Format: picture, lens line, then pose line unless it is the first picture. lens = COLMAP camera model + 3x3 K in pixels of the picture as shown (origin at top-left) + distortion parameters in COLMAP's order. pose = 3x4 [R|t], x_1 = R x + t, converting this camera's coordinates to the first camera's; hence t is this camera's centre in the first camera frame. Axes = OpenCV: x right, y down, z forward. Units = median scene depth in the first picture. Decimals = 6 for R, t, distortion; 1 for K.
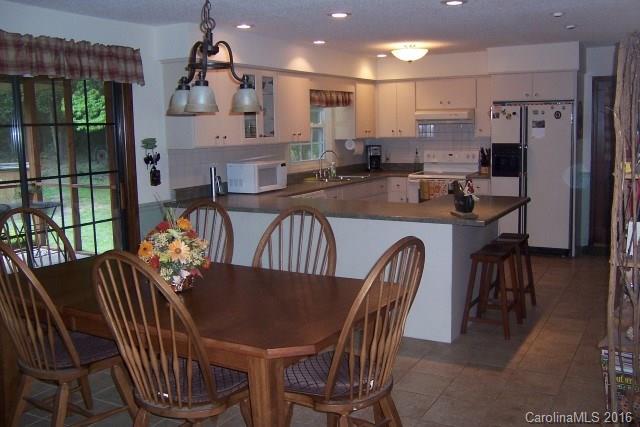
lens RADIAL K [[632.5, 0, 330.5], [0, 632.5, 213.2], [0, 0, 1]] dist [-0.021506, 0.000000]
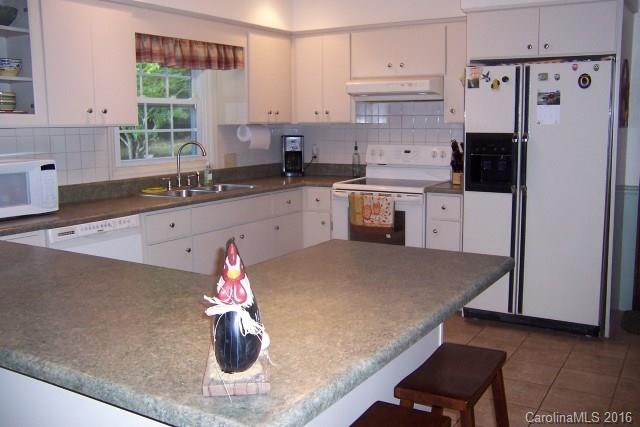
lens RADIAL K [[632.5, 0, 312.2], [0, 632.5, 218.0], [0, 0, 1]] dist [-0.021506, 0.000000]
pose [[0.998011, 0.019472, -0.059960, 0.144566], [-0.018461, 0.999679, 0.017356, -0.038878], [0.060279, -0.016215, 0.998050, 0.398079]]
